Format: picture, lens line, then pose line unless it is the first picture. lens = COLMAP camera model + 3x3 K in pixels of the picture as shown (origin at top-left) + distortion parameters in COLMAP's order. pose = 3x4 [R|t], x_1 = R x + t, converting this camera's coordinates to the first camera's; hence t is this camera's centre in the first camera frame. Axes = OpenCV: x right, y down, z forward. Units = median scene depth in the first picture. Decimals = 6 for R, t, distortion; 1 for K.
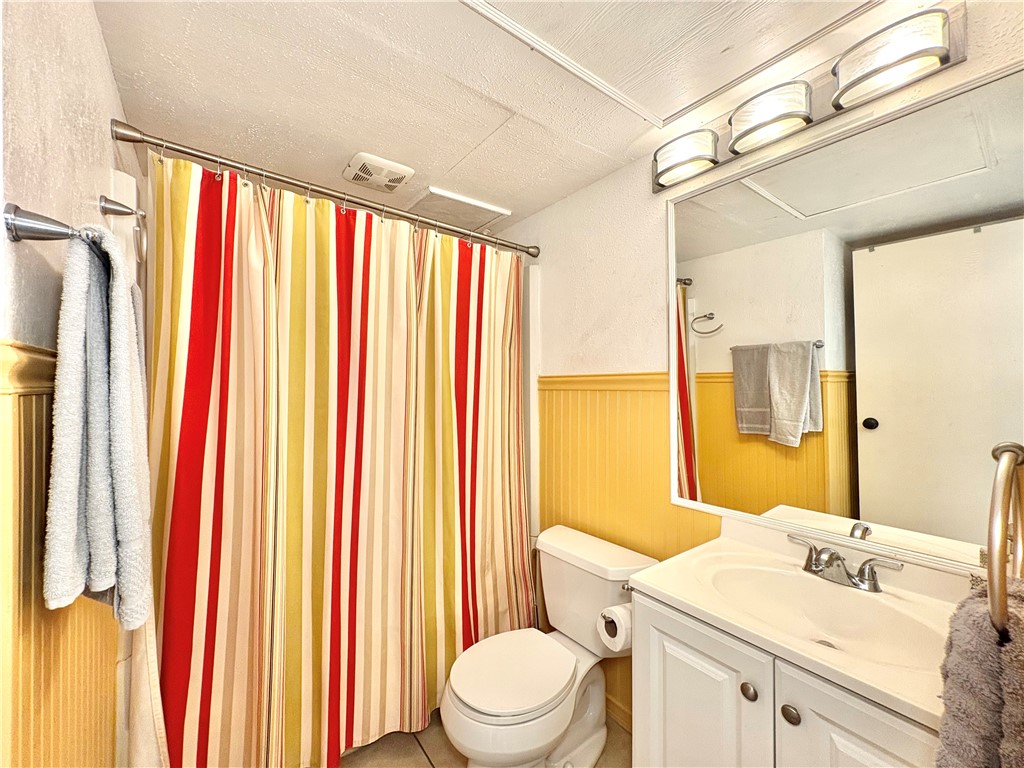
lens RADIAL K [[407.8, 0, 512.0], [0, 407.8, 384.0], [0, 0, 1]] dist [-0.000199, -0.000009]
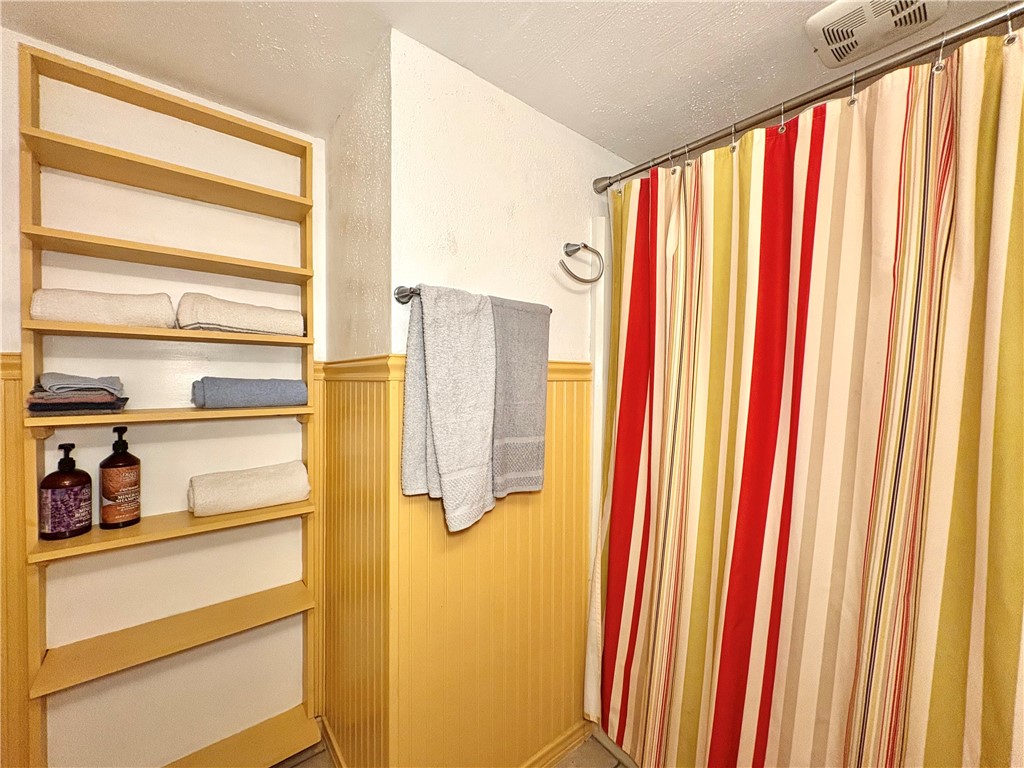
lens RADIAL K [[407.8, 0, 512.0], [0, 407.8, 384.0], [0, 0, 1]] dist [-0.000199, -0.000009]
pose [[0.030312, 0.017575, -0.999386, 0.283805], [0.000011, 0.999845, 0.017583, 0.003524], [0.999540, -0.000543, 0.030307, 0.510010]]
